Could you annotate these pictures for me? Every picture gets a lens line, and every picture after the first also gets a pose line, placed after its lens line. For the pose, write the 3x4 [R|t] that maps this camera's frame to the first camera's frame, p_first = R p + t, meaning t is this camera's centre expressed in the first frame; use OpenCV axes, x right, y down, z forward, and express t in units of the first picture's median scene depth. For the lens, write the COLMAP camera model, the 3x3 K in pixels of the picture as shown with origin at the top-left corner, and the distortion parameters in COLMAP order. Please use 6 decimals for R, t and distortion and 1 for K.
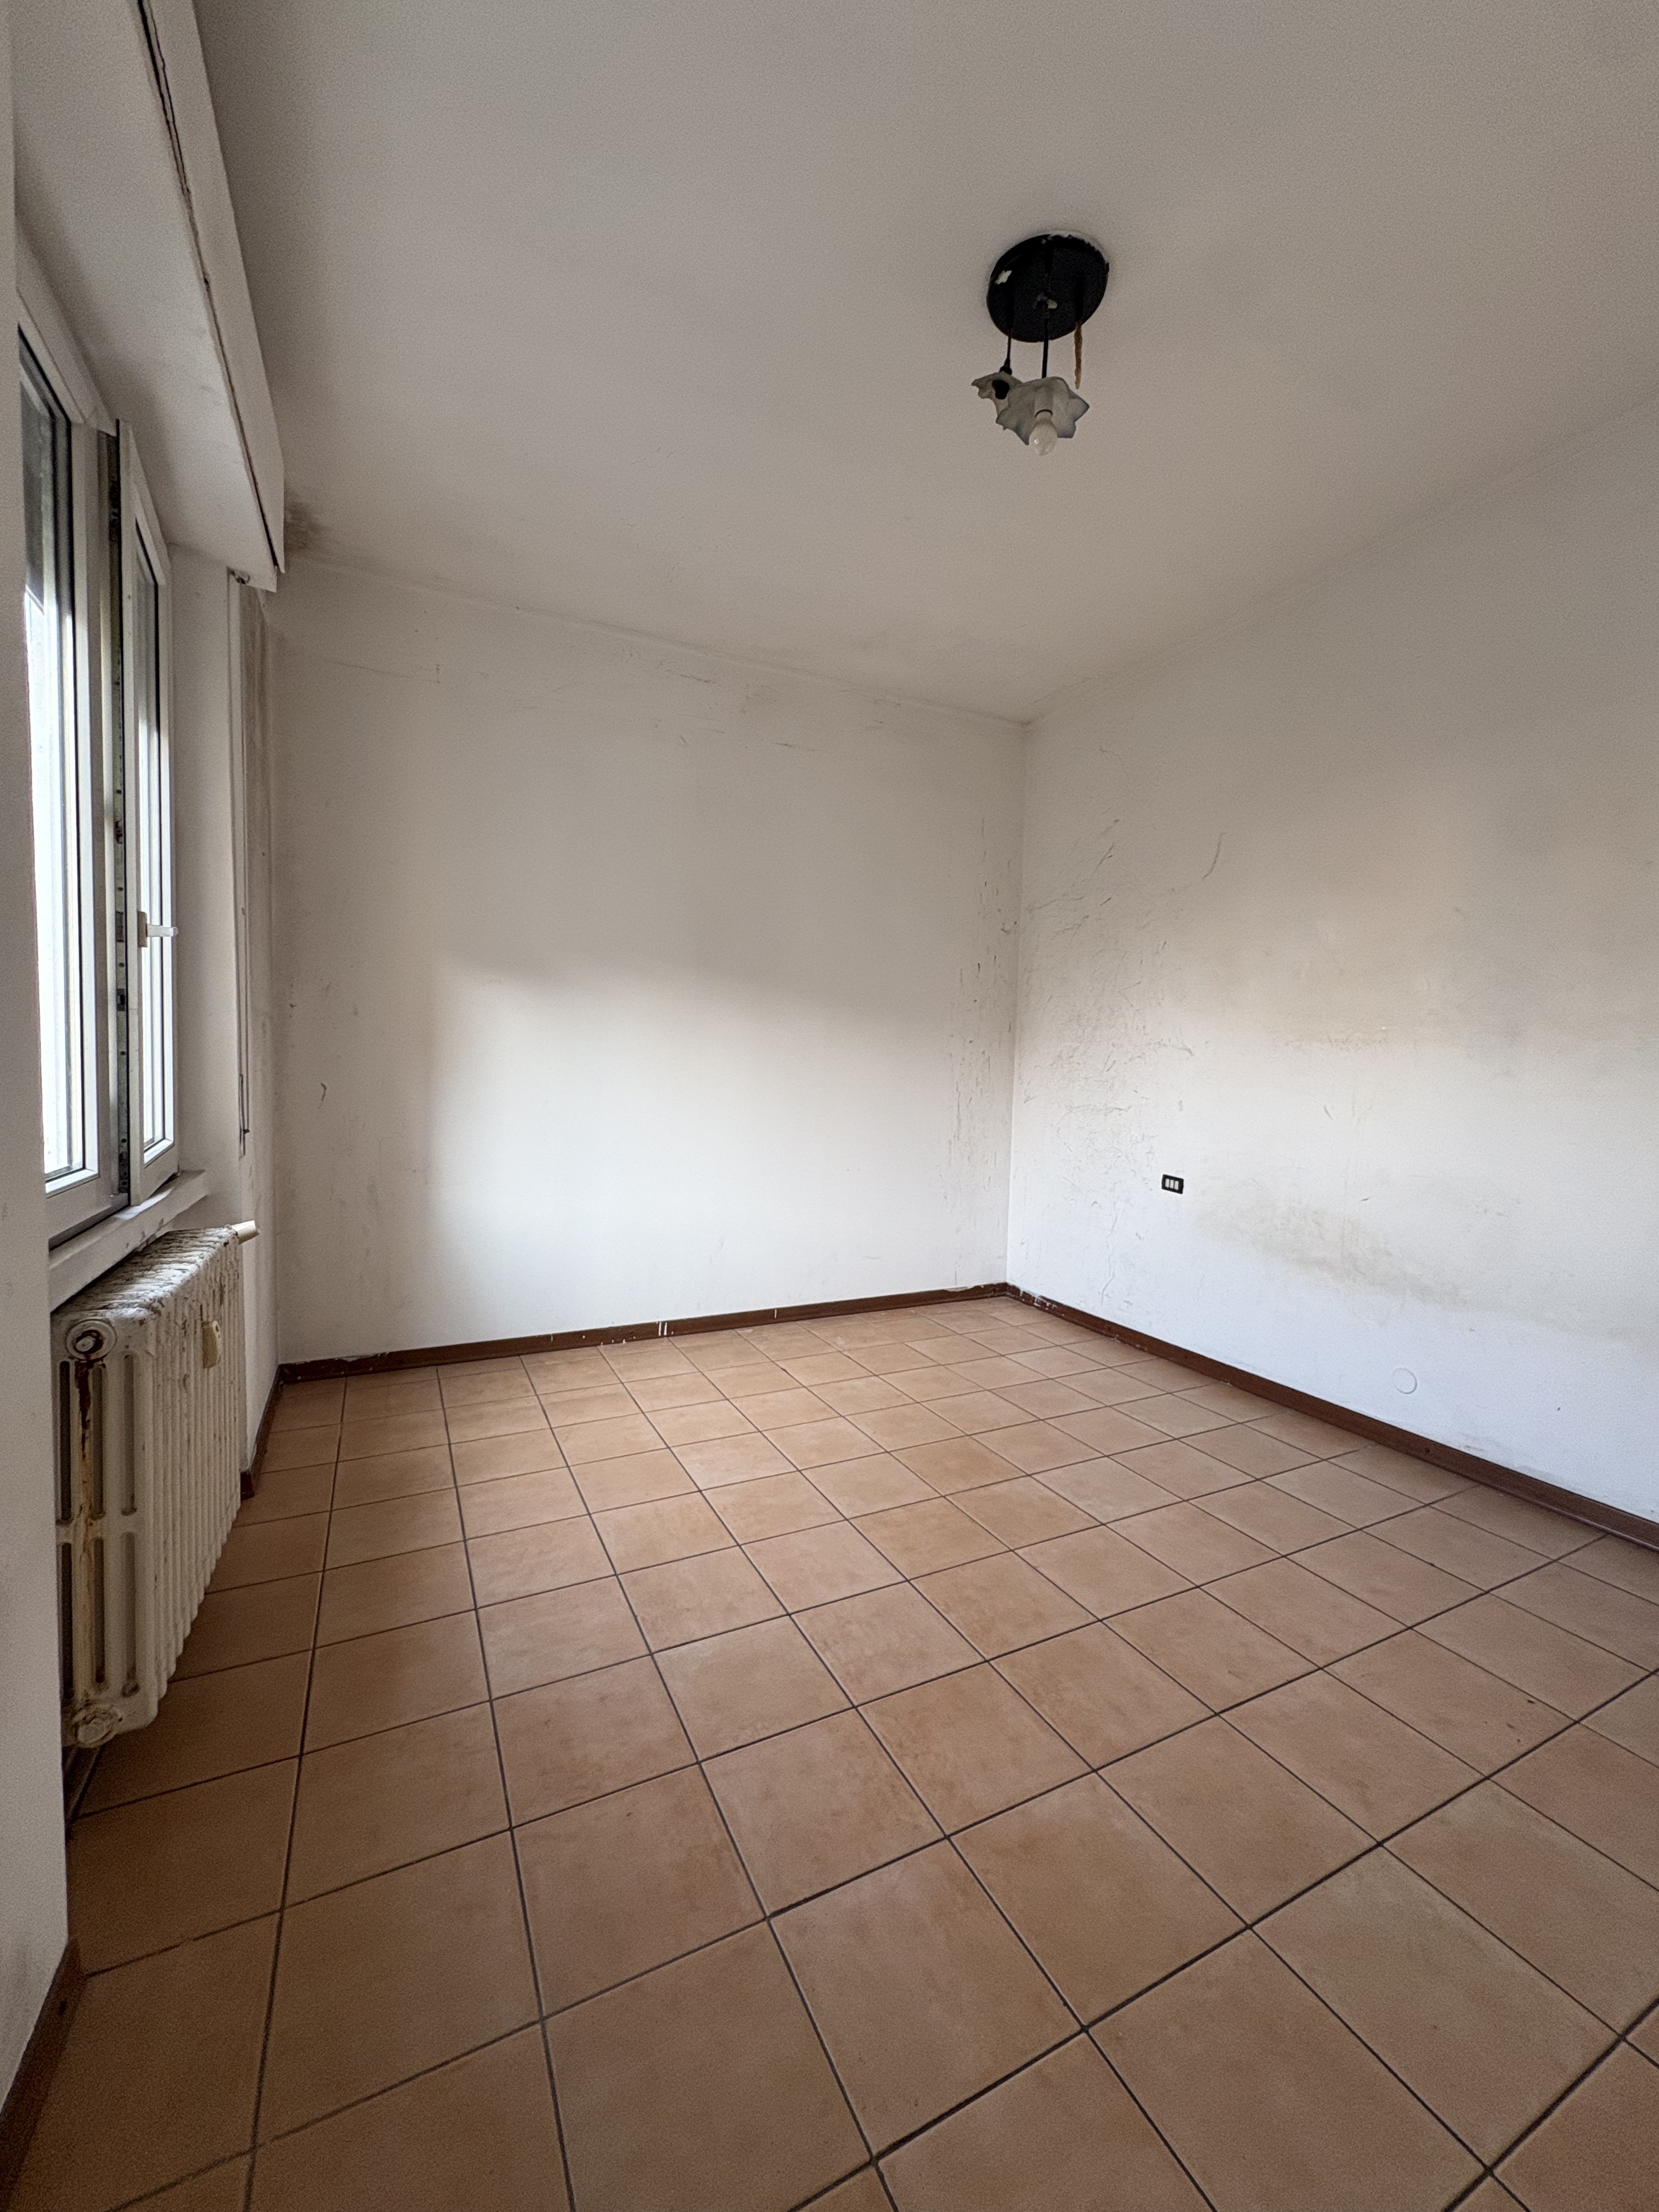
lens RADIAL K [[879.8, 0, 831.4], [0, 879.8, 1105.4], [0, 0, 1]] dist [-0.001759, -0.000132]
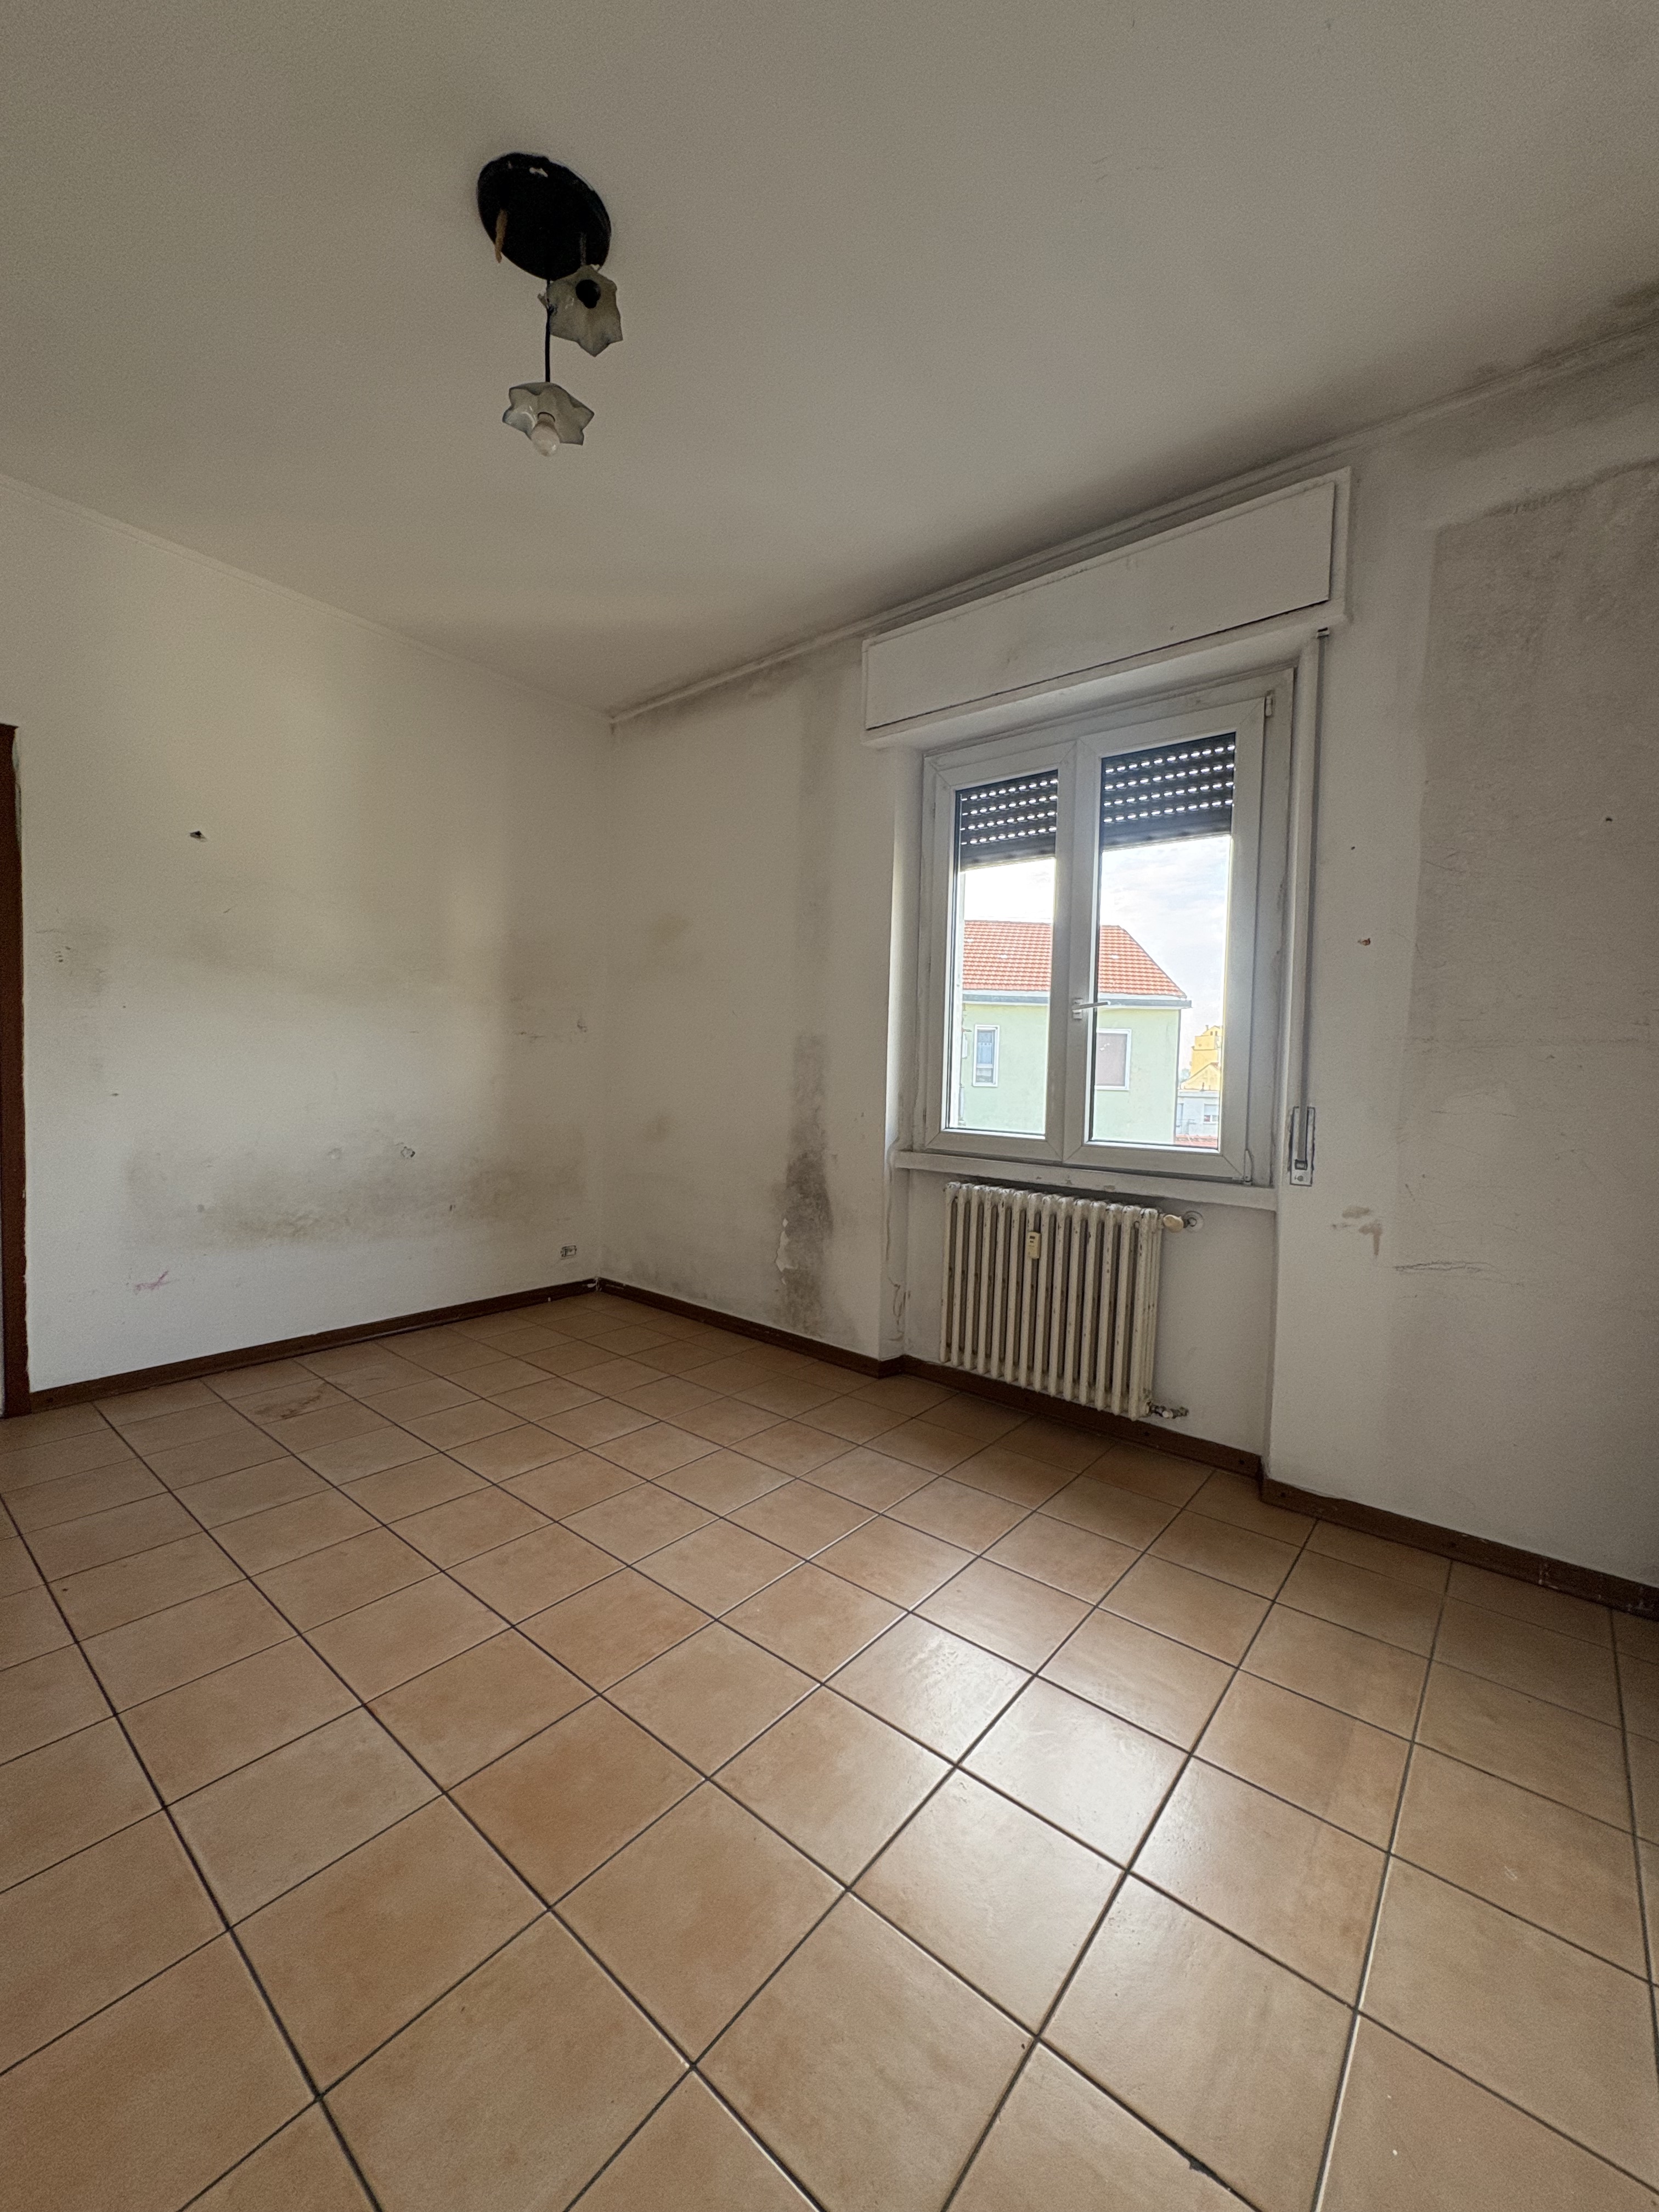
lens RADIAL K [[879.8, 0, 828.8], [0, 879.8, 1105.7], [0, 0, 1]] dist [-0.001759, -0.000132]
pose [[-0.914554, -0.029389, -0.403396, 0.186042], [-0.069350, 0.993981, 0.084813, -0.060015], [0.398475, 0.105542, -0.911087, 1.209162]]
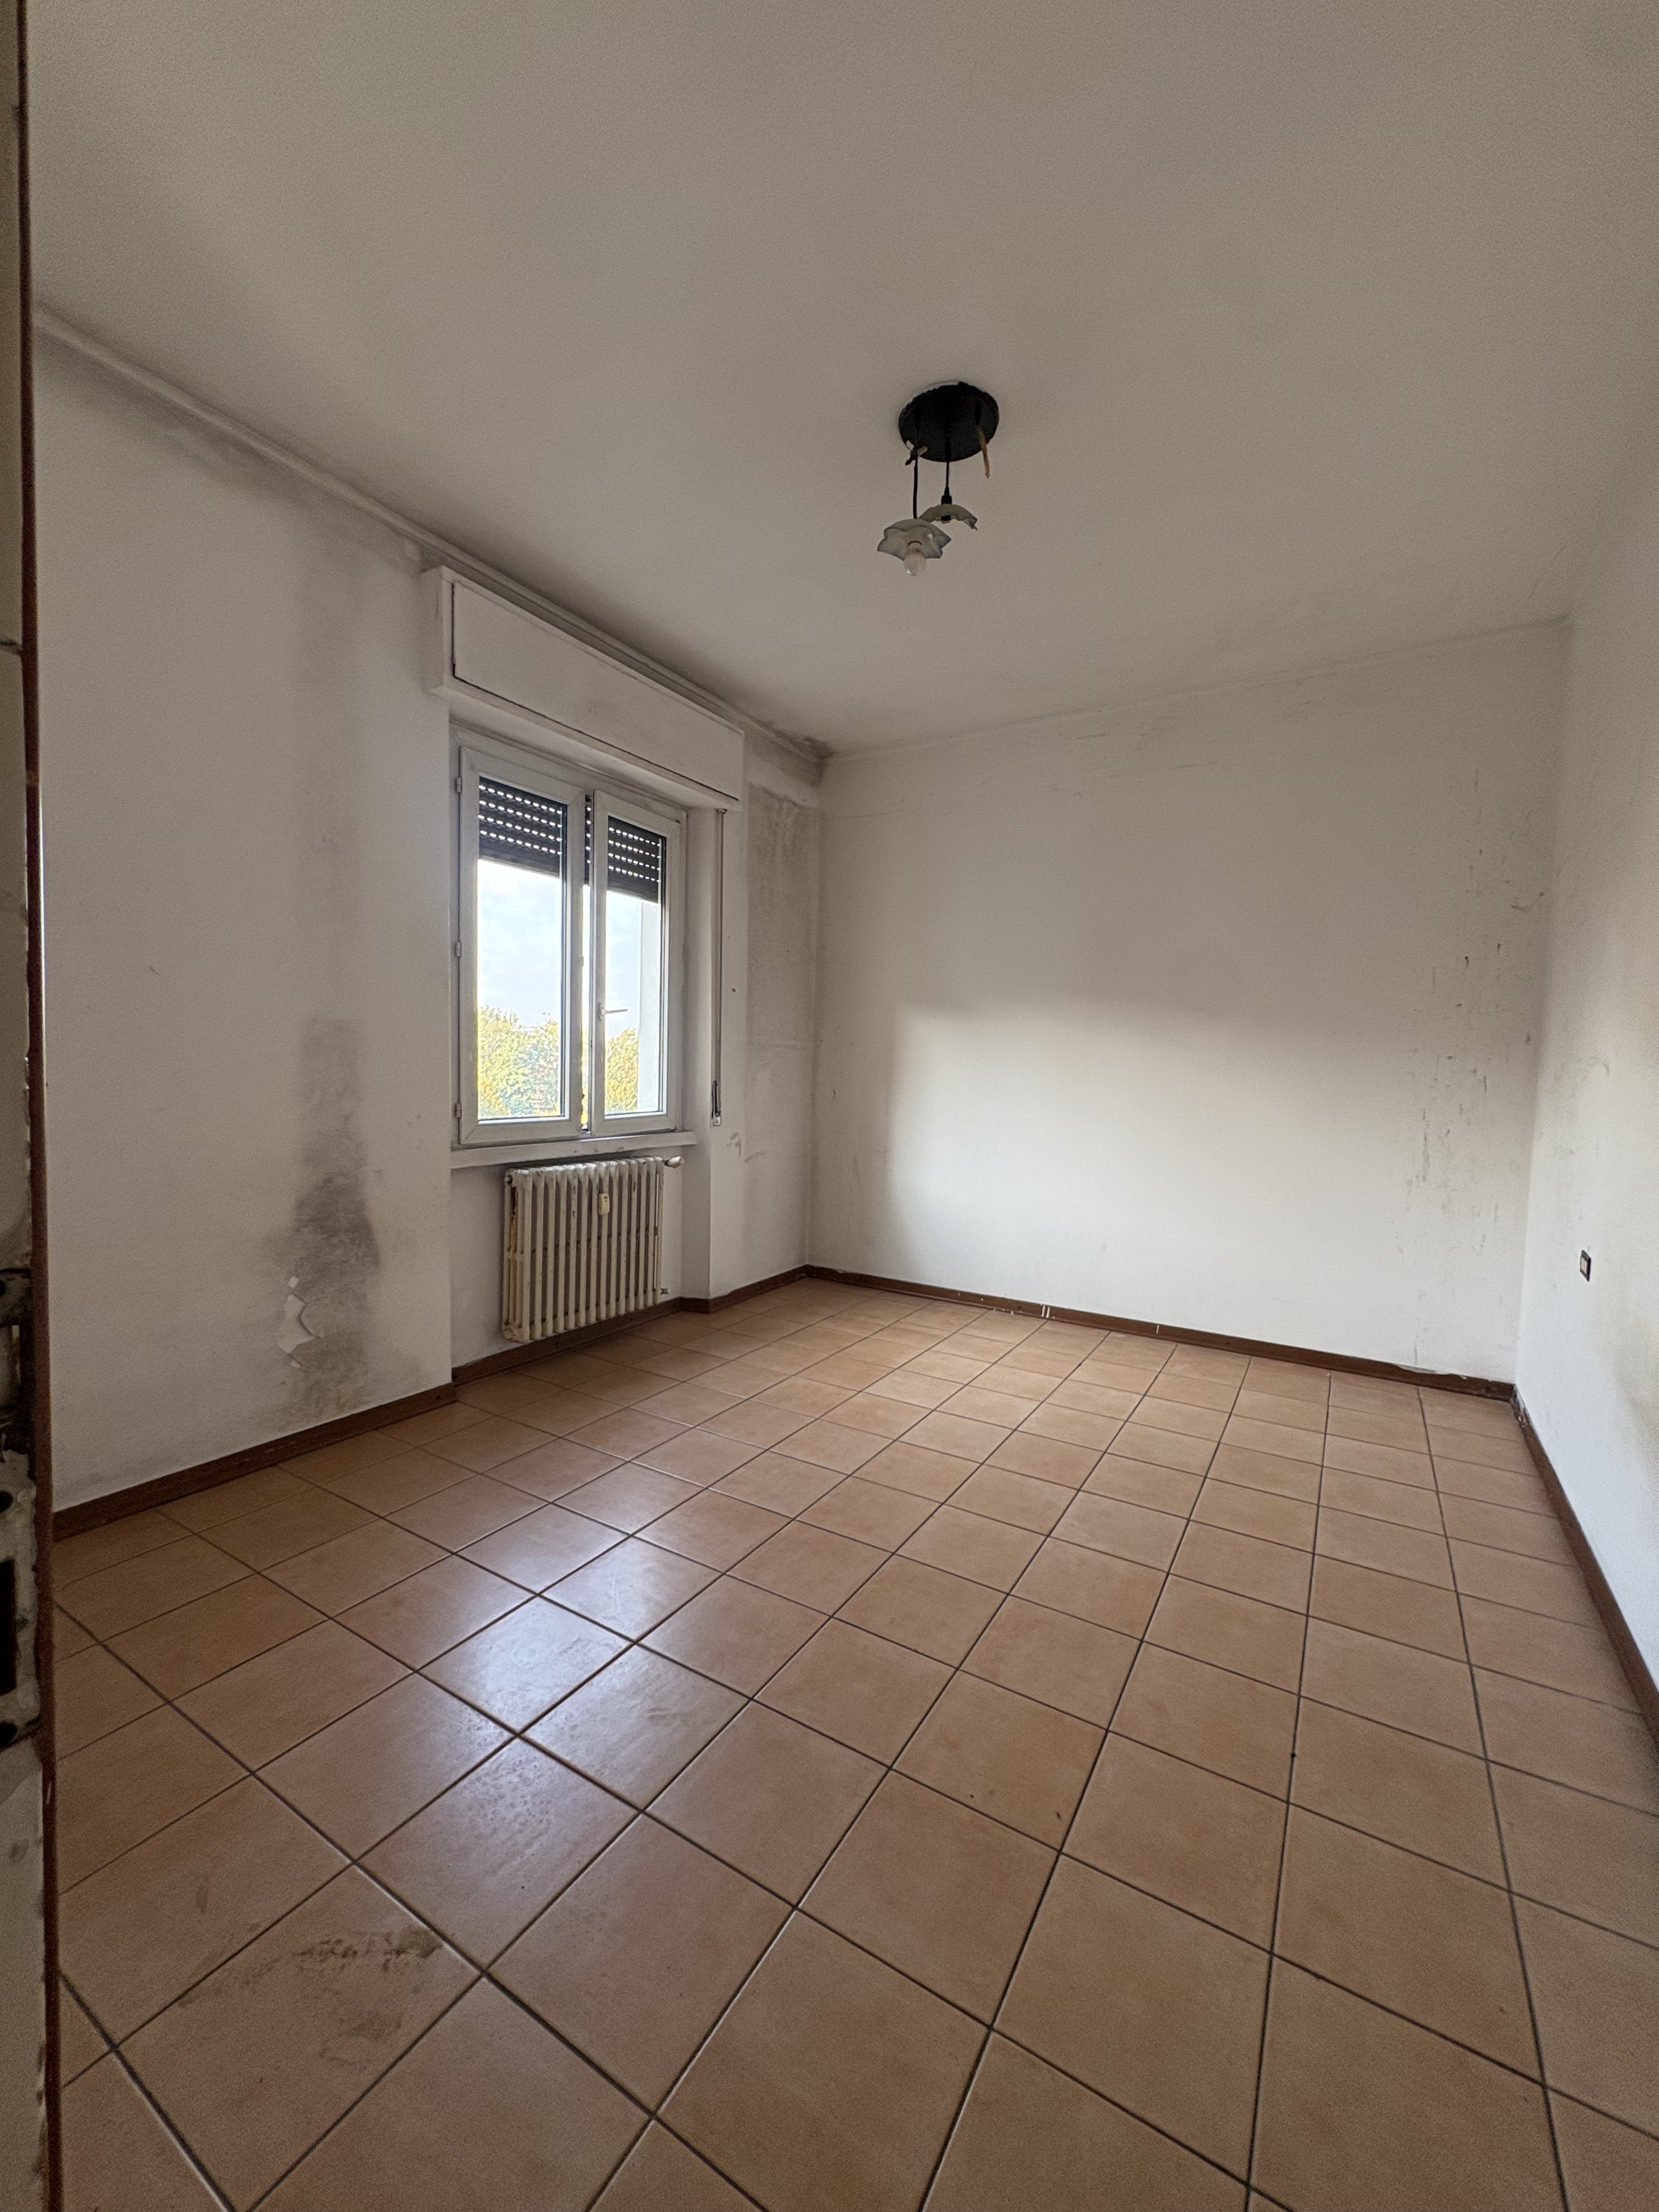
lens RADIAL K [[879.8, 0, 836.0], [0, 879.8, 1106.5], [0, 0, 1]] dist [-0.001759, -0.000132]
pose [[0.532380, 0.033354, -0.845848, 0.703281], [-0.056853, 0.998376, 0.003585, -0.001315], [0.844594, 0.046181, 0.533412, 0.166337]]
